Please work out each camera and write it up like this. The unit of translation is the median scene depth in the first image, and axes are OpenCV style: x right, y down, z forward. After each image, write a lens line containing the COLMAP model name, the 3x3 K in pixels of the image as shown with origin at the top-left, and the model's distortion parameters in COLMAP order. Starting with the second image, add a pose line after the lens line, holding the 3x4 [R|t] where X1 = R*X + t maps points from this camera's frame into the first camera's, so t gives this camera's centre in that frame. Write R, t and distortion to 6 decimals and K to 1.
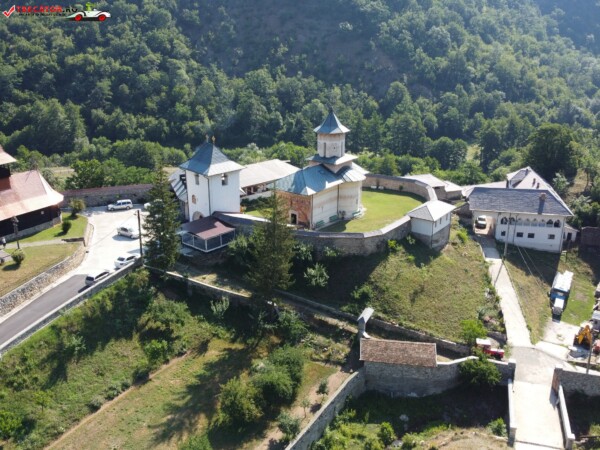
lens RADIAL K [[607.3, 0, 299.3], [0, 607.3, 222.8], [0, 0, 1]] dist [-0.003550, 0.000000]
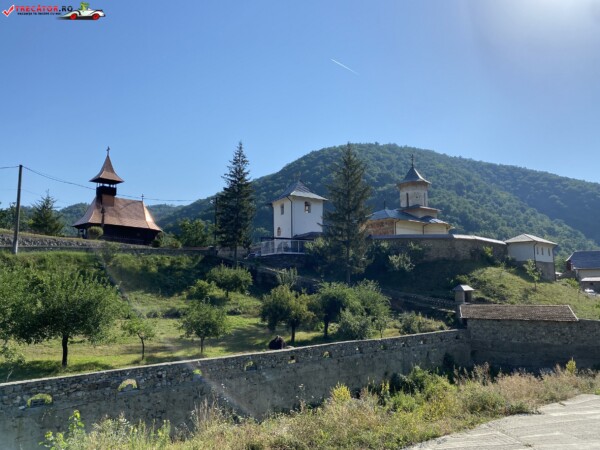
lens RADIAL K [[456.0, 0, 299.7], [0, 456.0, 222.5], [0, 0, 1]] dist [0.060236, -0.081950]
pose [[0.978852, -0.036099, -0.201360, 0.015710], [-0.058929, 0.892827, -0.446529, 0.246541], [0.195899, 0.448952, 0.871818, 0.269547]]
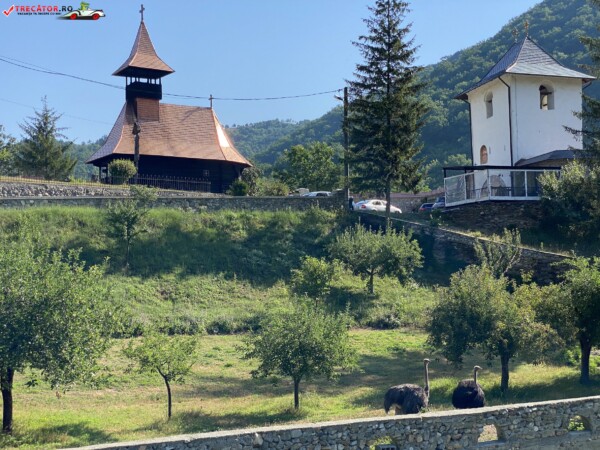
lens RADIAL K [[895.5, 0, 300.6], [0, 895.5, 217.1], [0, 0, 1]] dist [0.112535, 0.000000]
pose [[0.890329, -0.048879, -0.452687, 0.017203], [-0.127893, 0.927349, -0.351665, 0.236563], [0.436988, 0.370993, 0.819394, 0.303919]]
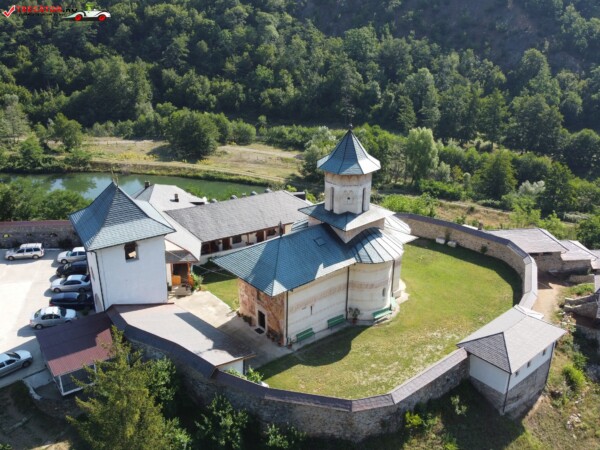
lens RADIAL K [[607.3, 0, 299.7], [0, 607.3, 224.5], [0, 0, 1]] dist [-0.003550, 0.000000]
pose [[0.974712, 0.094878, -0.202321, 0.115993], [-0.078654, 0.993117, 0.086792, -0.129266], [0.209163, -0.068684, 0.975466, 0.394896]]
